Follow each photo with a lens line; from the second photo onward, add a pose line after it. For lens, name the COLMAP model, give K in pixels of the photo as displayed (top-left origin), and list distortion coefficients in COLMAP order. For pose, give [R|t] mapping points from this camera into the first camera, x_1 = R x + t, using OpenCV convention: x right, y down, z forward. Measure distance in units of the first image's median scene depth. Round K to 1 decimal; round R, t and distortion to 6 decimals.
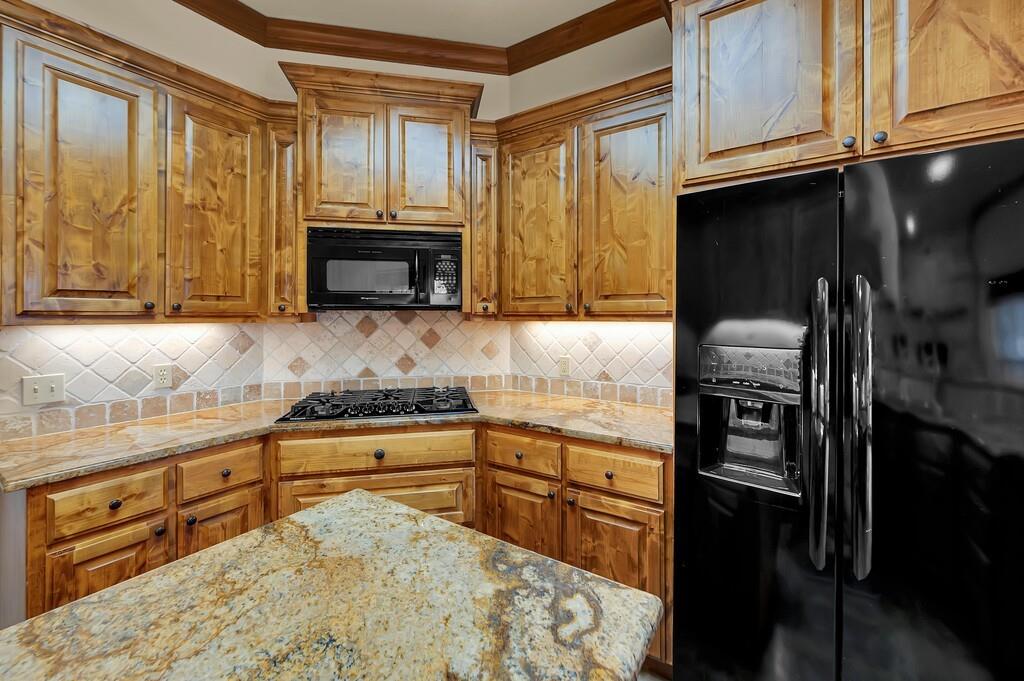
lens RADIAL K [[416.2, 0, 516.4], [0, 416.2, 312.7], [0, 0, 1]] dist [0.000991, 0.000405]
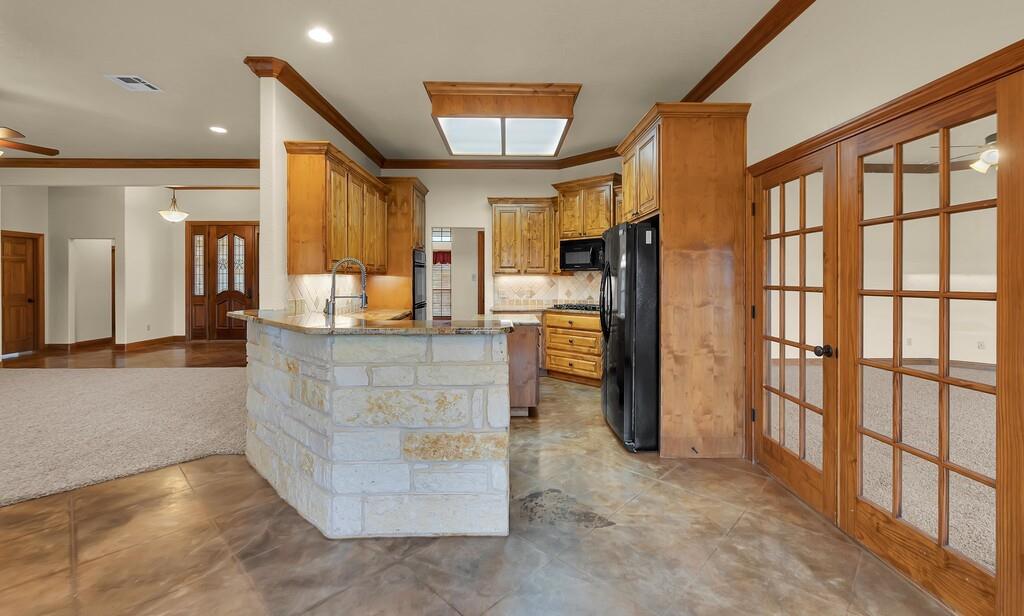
lens RADIAL K [[434.9, 0, 510.4], [0, 434.9, 279.9], [0, 0, 1]] dist [-0.011633, 0.000219]
pose [[0.558801, 0.005574, -0.829283, 1.813942], [0.005733, 0.999928, 0.010584, 0.020111], [0.829282, -0.010669, 0.558728, -0.941591]]
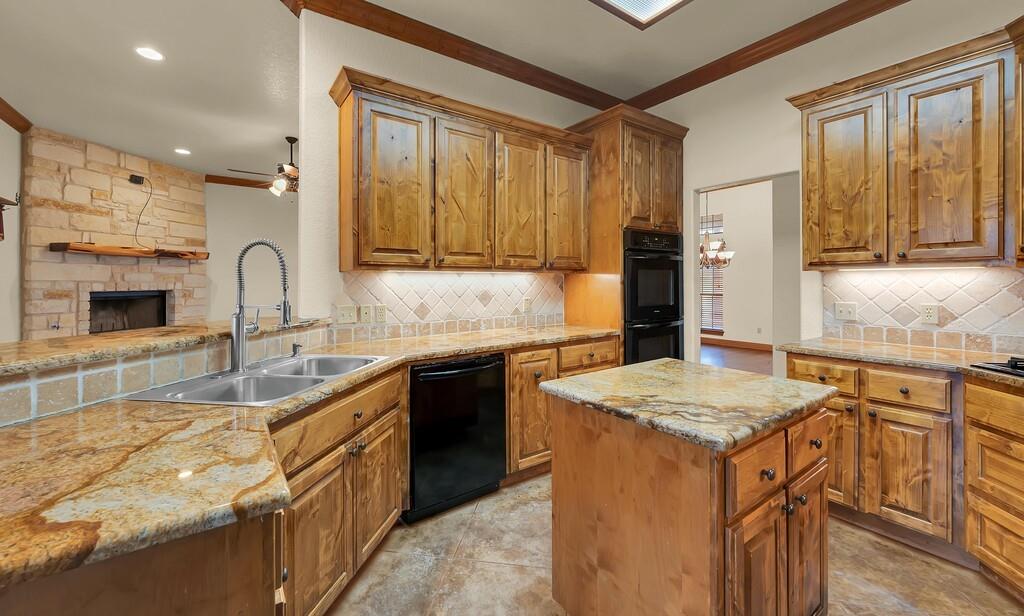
lens RADIAL K [[404.0, 0, 506.5], [0, 404.0, 281.0], [0, 0, 1]] dist [-0.002080, -0.000076]
pose [[-0.370860, 0.000214, -0.928689, 0.692410], [0.009682, 0.999947, -0.003636, 0.052312], [0.928638, -0.010340, -0.370842, 0.313587]]
